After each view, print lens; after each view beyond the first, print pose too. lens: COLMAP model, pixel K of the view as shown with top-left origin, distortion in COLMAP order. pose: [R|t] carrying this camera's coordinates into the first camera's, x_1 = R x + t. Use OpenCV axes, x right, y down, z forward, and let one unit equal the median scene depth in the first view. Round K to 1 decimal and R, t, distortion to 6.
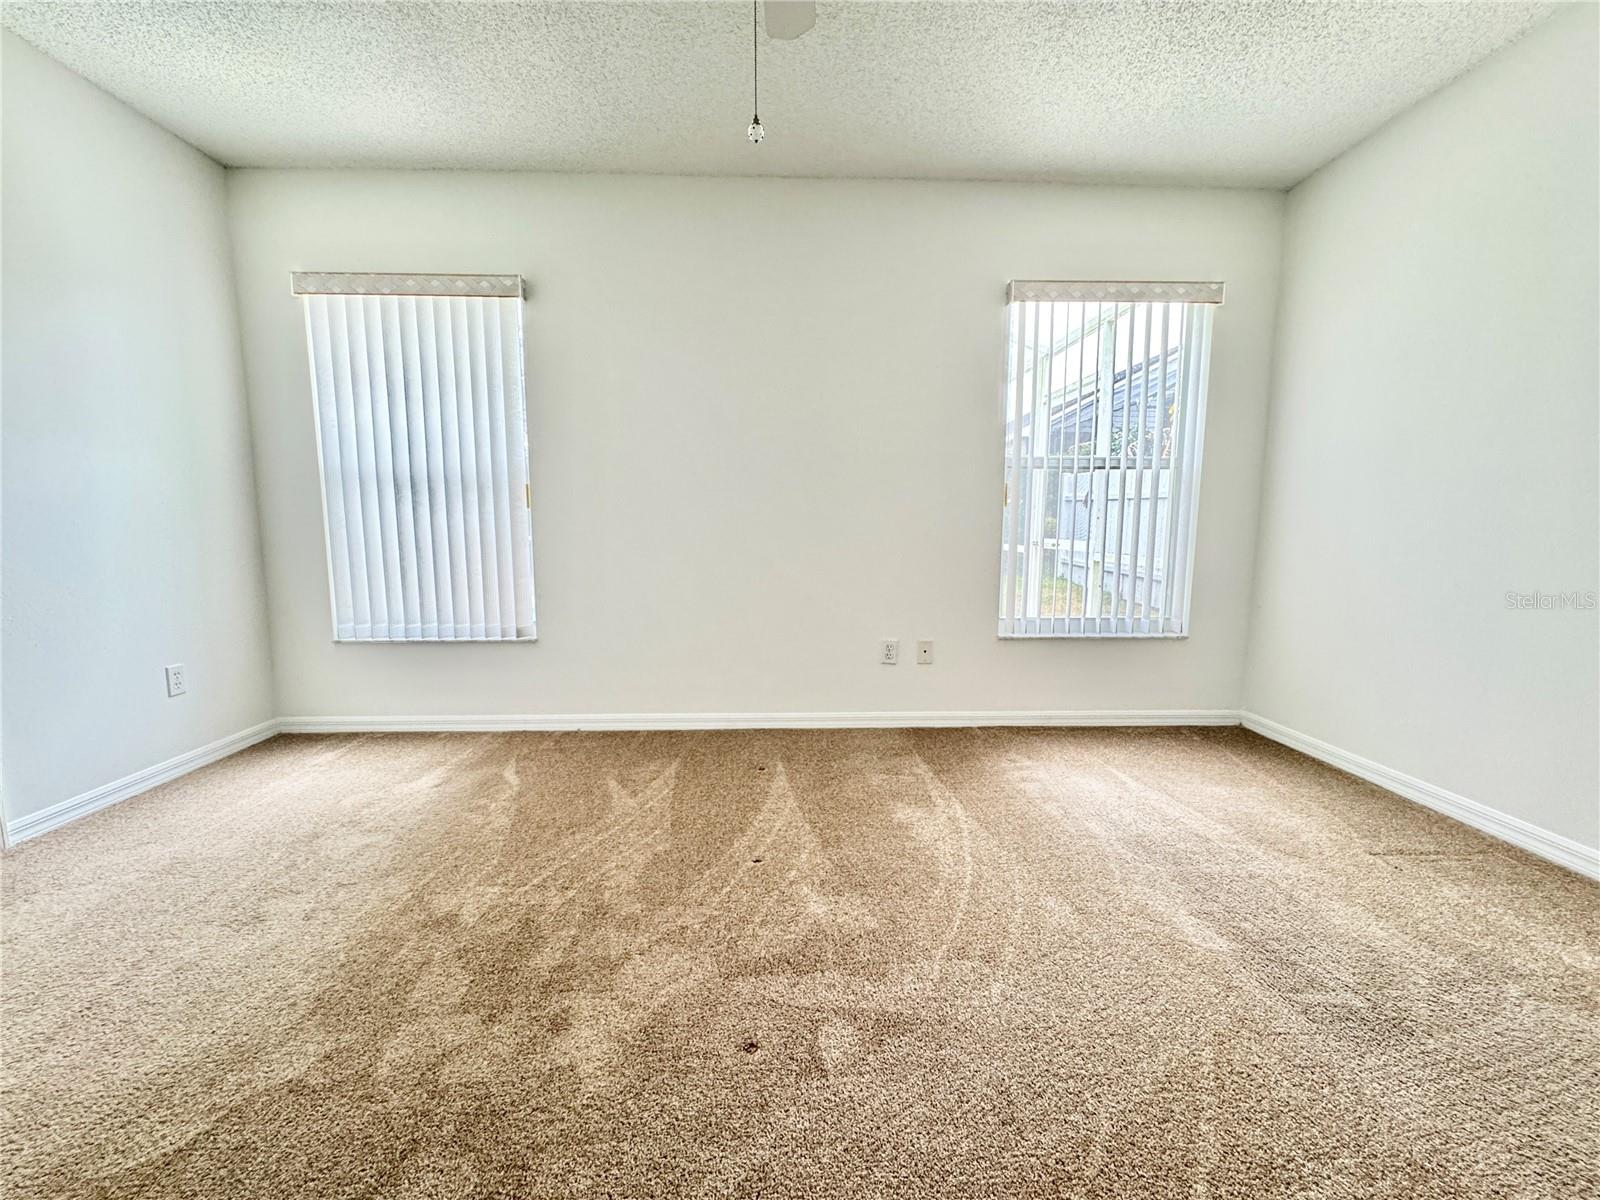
lens RADIAL K [[650.2, 0, 797.9], [0, 650.2, 597.7], [0, 0, 1]] dist [-0.003116, 0.000120]
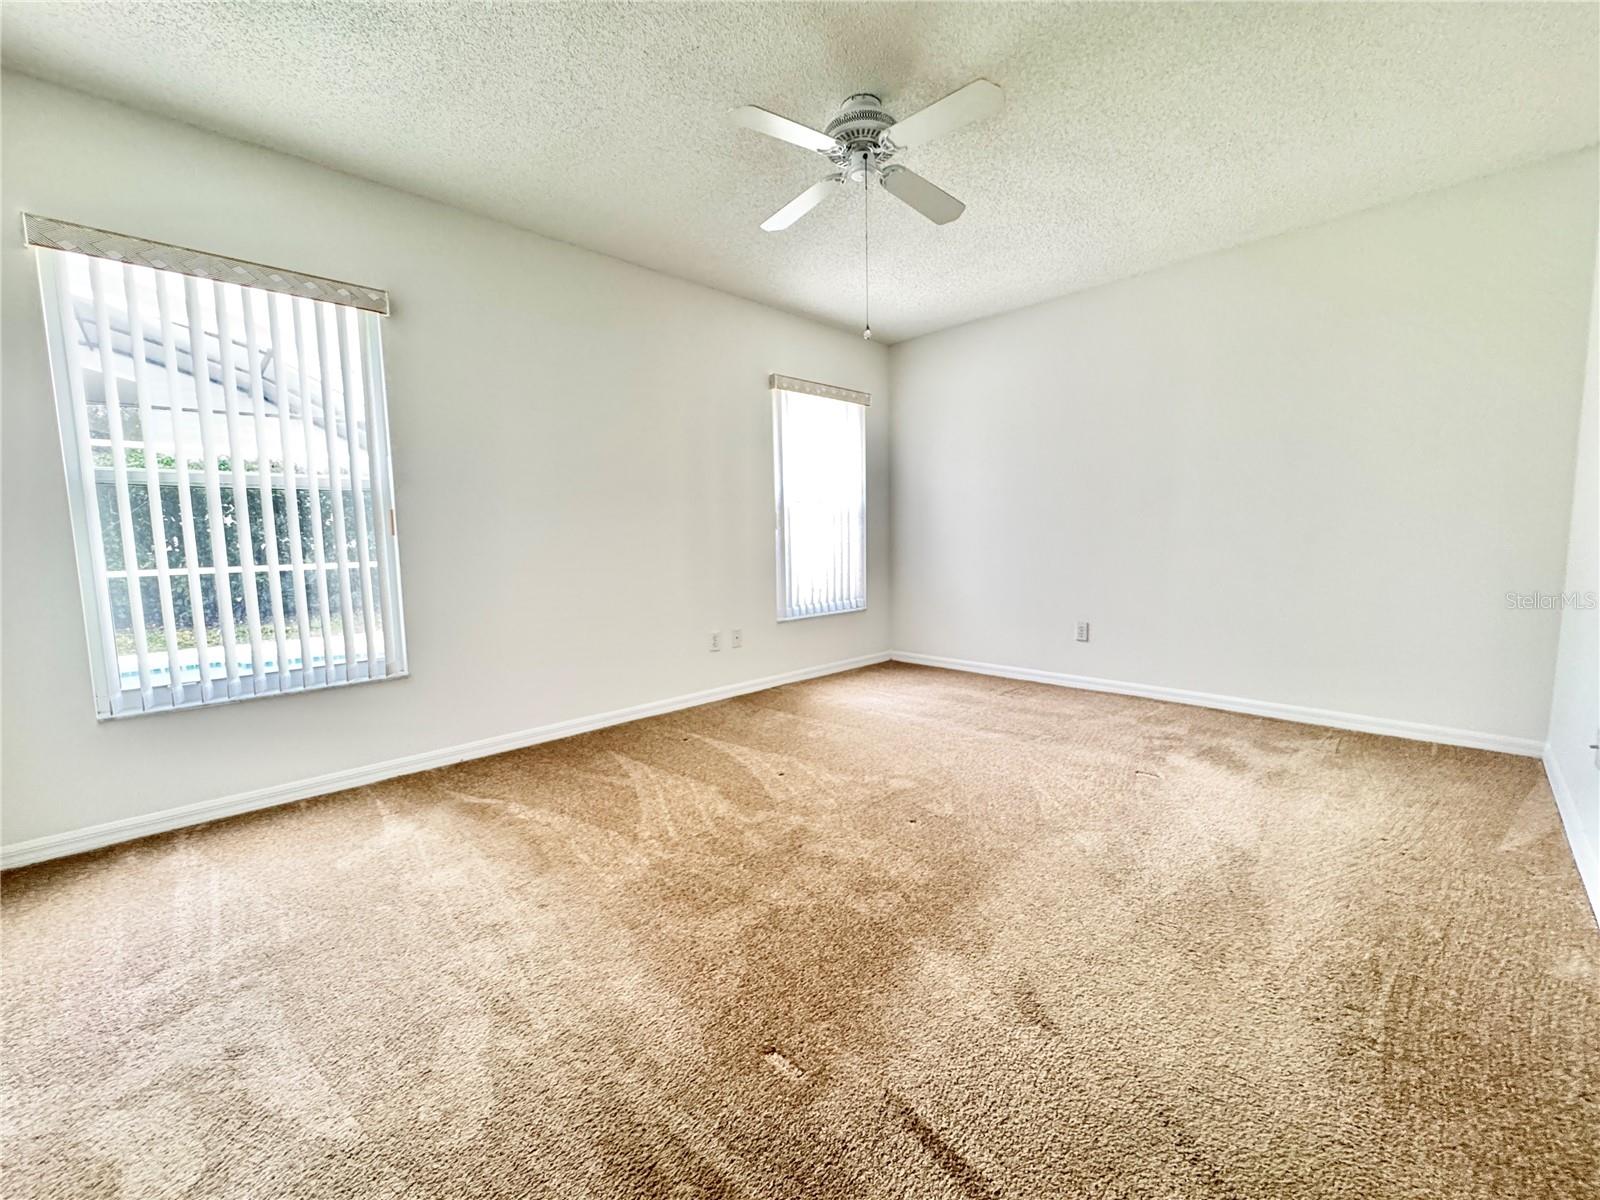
lens RADIAL K [[650.2, 0, 809.8], [0, 650.2, 599.6], [0, 0, 1]] dist [-0.003116, 0.000120]
pose [[0.726055, -0.081771, 0.682758, -0.651514], [0.099368, 0.994959, 0.013493, 0.001826], [-0.680419, 0.058047, 0.730520, -0.085115]]
